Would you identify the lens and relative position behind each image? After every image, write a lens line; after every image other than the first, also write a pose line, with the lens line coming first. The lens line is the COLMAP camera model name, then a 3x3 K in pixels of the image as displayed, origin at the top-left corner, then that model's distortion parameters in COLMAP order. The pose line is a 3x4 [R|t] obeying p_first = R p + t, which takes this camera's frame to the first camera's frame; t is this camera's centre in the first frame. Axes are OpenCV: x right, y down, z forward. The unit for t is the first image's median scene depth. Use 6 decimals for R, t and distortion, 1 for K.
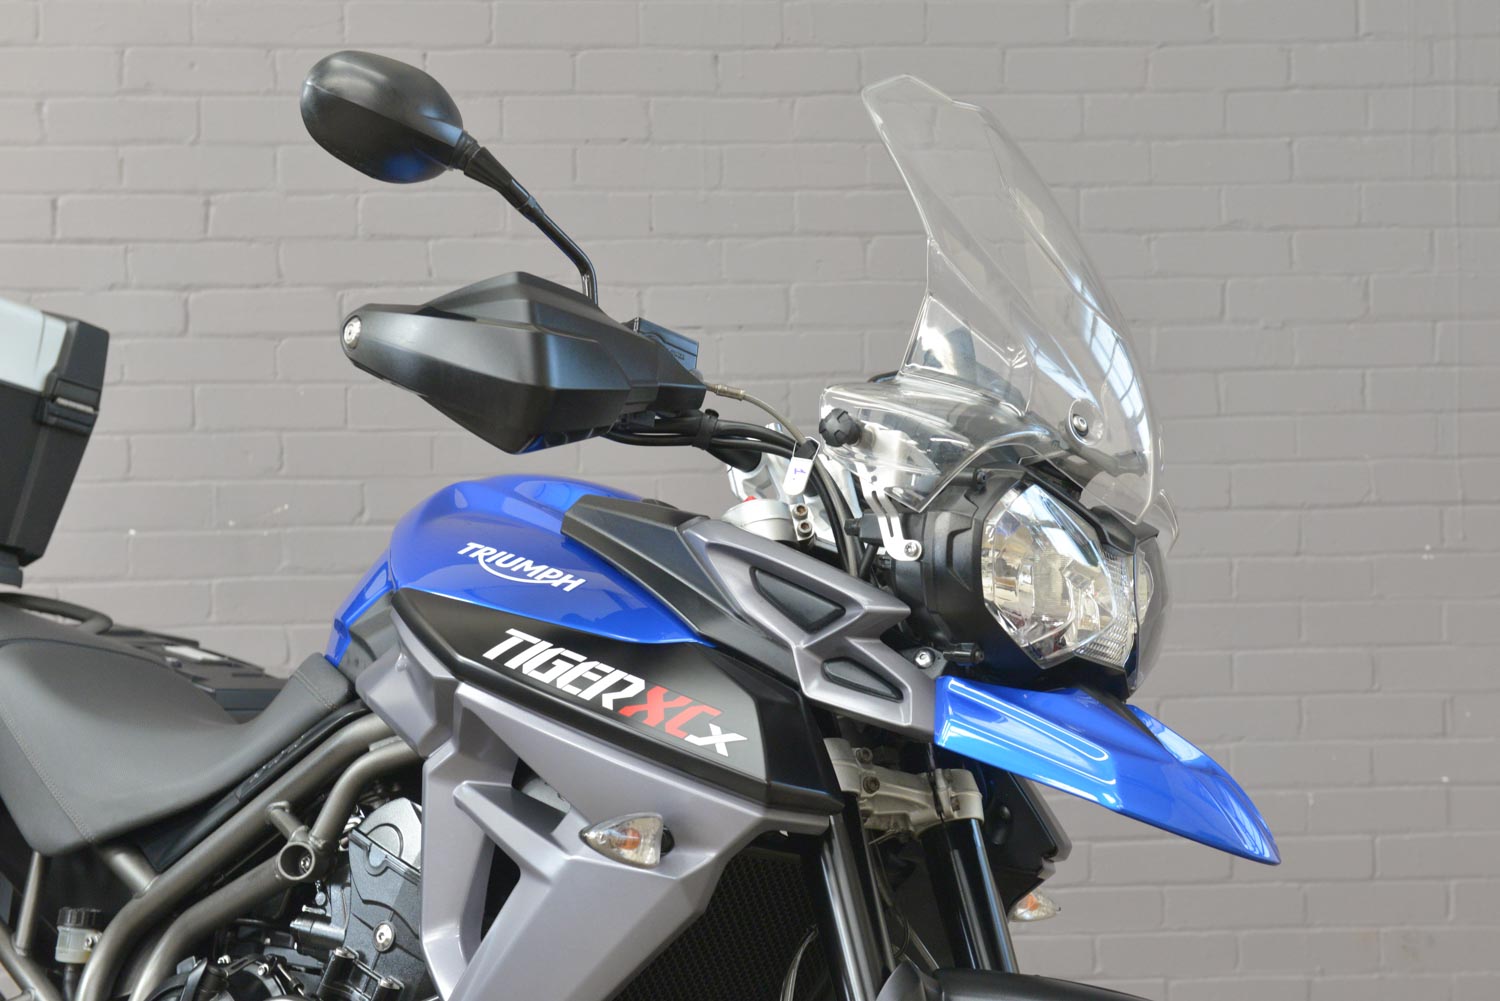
lens RADIAL K [[2175.1, 0, 782.1], [0, 2175.1, 498.0], [0, 0, 1]] dist [0.100046, 0.040661]
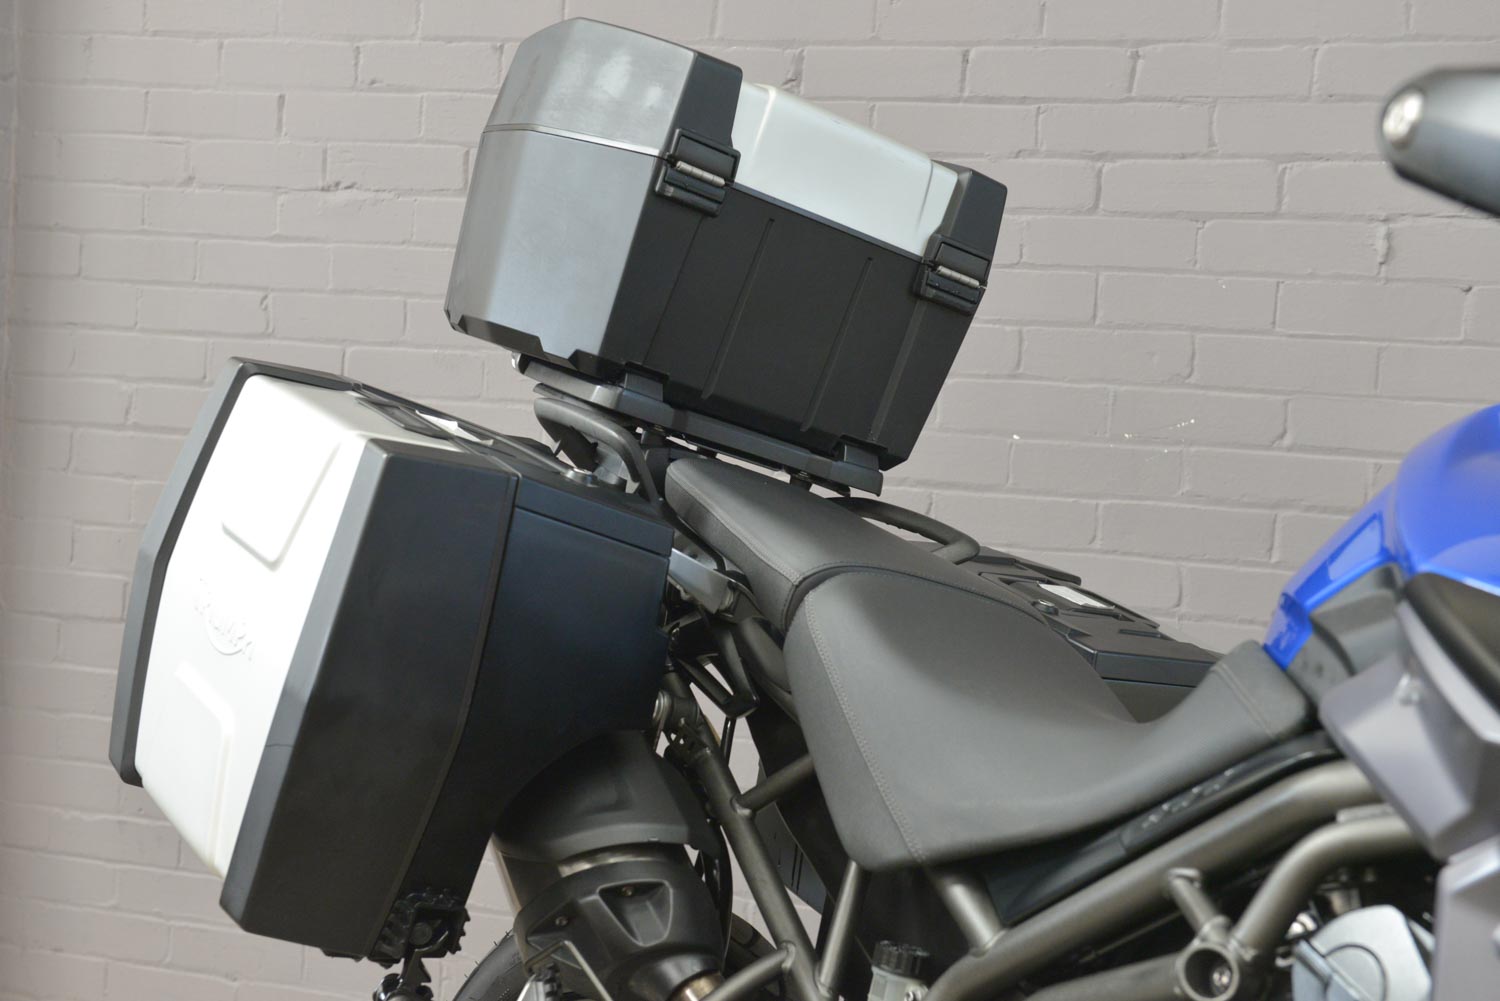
lens RADIAL K [[2283.1, 0, 750.0], [0, 2283.1, 500.5], [0, 0, 1]] dist [0.145449, -0.045183]
pose [[0.915607, 0.090722, -0.391707, -0.092369], [-0.076209, 0.995710, 0.052477, 0.002692], [0.394787, -0.018197, 0.918592, 0.329471]]
